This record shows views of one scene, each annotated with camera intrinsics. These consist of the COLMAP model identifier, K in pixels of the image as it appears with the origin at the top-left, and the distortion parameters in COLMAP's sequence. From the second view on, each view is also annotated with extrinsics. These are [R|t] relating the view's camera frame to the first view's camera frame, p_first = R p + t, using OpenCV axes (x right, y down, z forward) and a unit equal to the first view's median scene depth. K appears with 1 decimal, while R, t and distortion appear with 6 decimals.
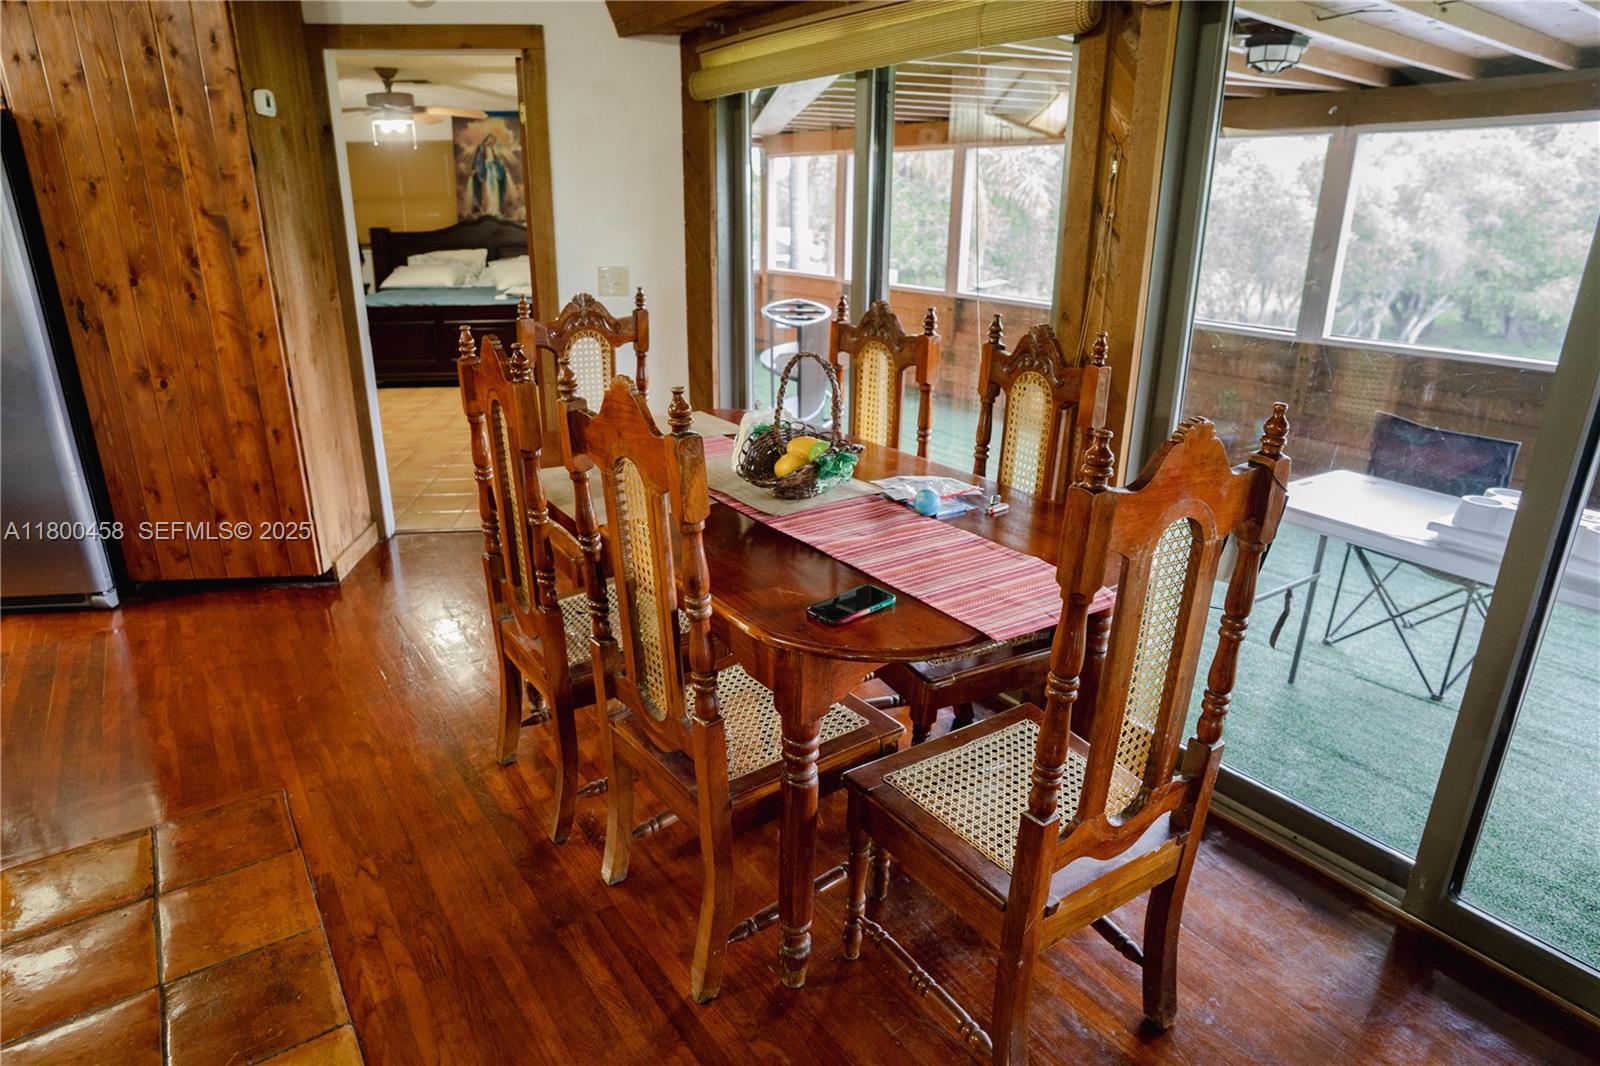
lens RADIAL K [[920.4, 0, 803.0], [0, 920.4, 532.6], [0, 0, 1]] dist [-0.042991, 0.002641]
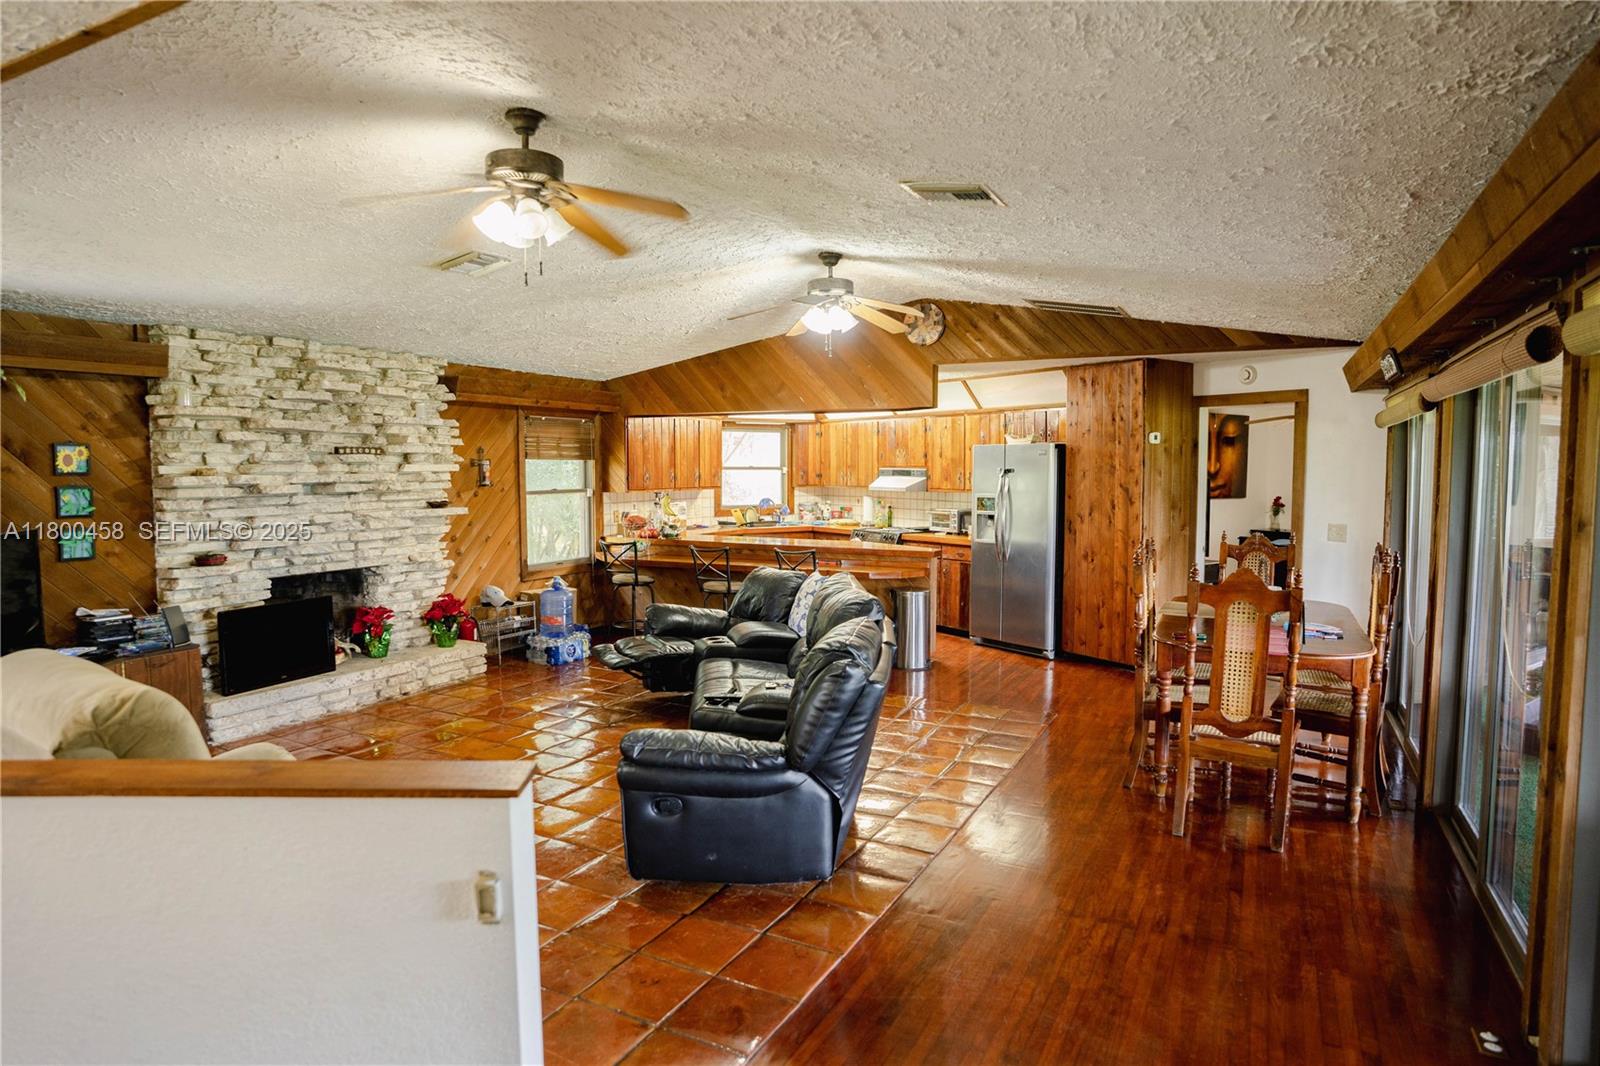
lens RADIAL K [[920.4, 0, 802.0], [0, 920.4, 532.0], [0, 0, 1]] dist [-0.042991, 0.002641]
pose [[0.453354, 0.056495, -0.889538, 0.966710], [-0.296360, 0.950764, -0.090657, 0.184637], [0.840620, 0.304723, 0.447775, -0.619171]]
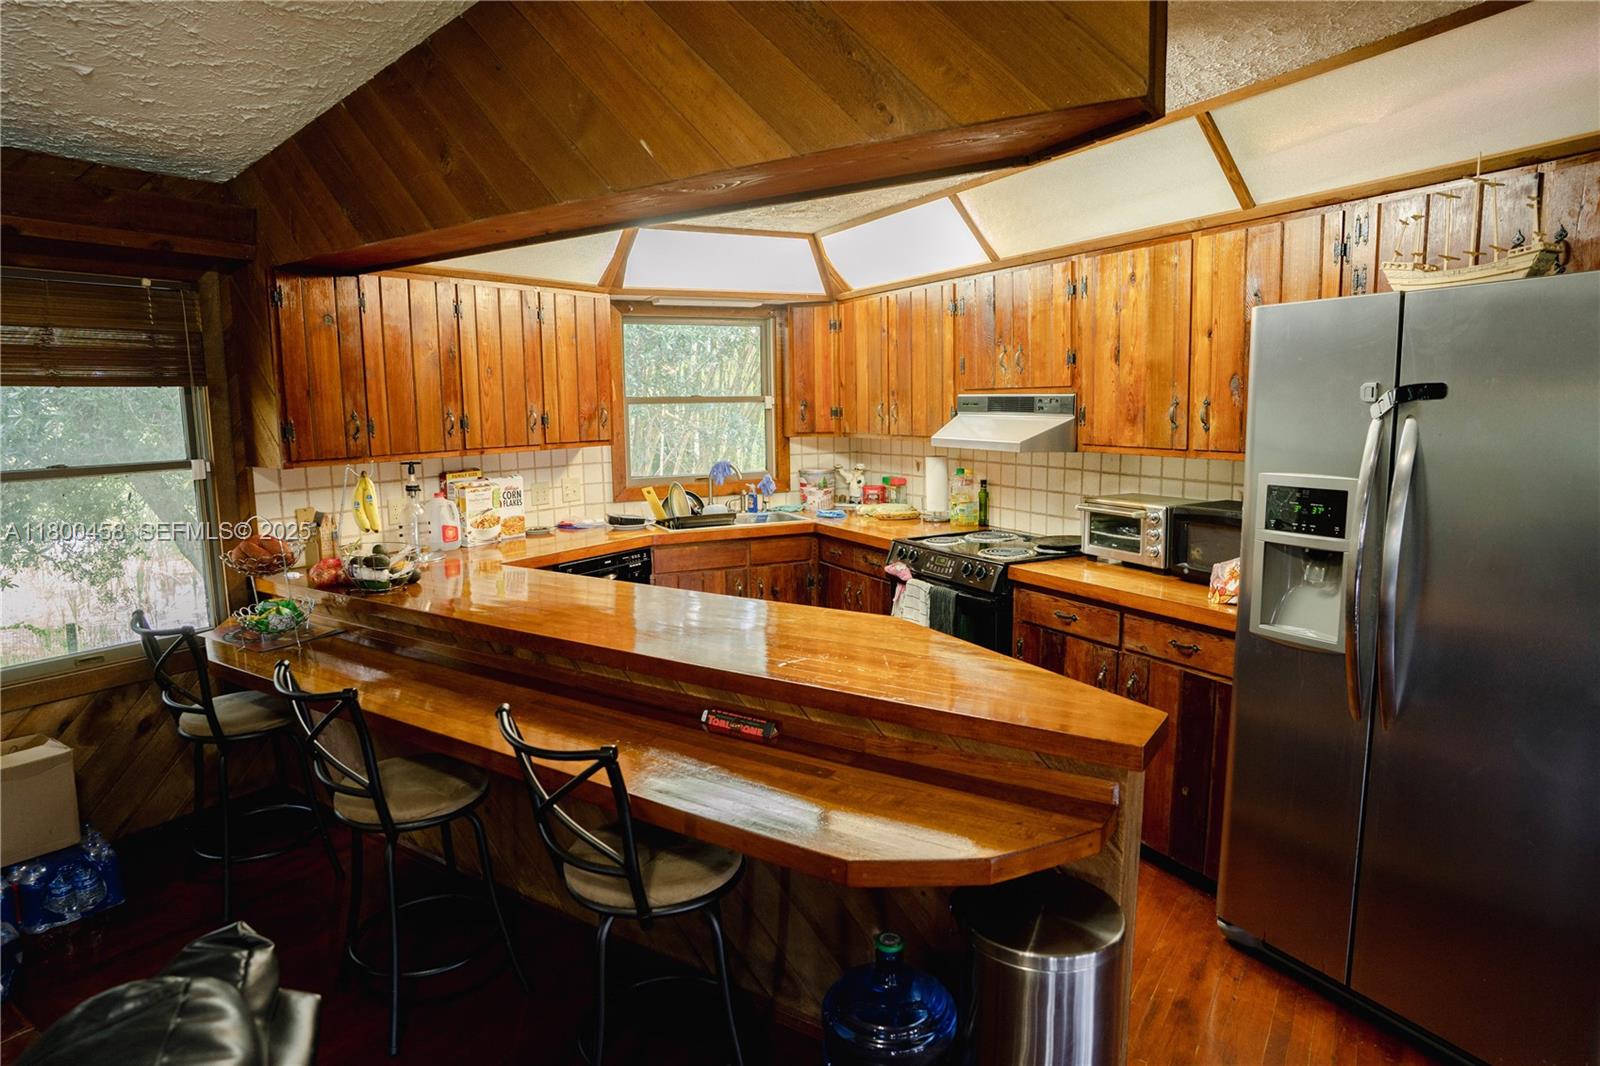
lens RADIAL K [[920.4, 0, 803.6], [0, 920.4, 531.4], [0, 0, 1]] dist [-0.042991, 0.002641]
pose [[0.346194, 0.119527, -0.930518, -0.600014], [-0.297129, 0.954761, 0.012097, -0.160366], [0.889868, 0.272296, 0.366047, 0.351944]]
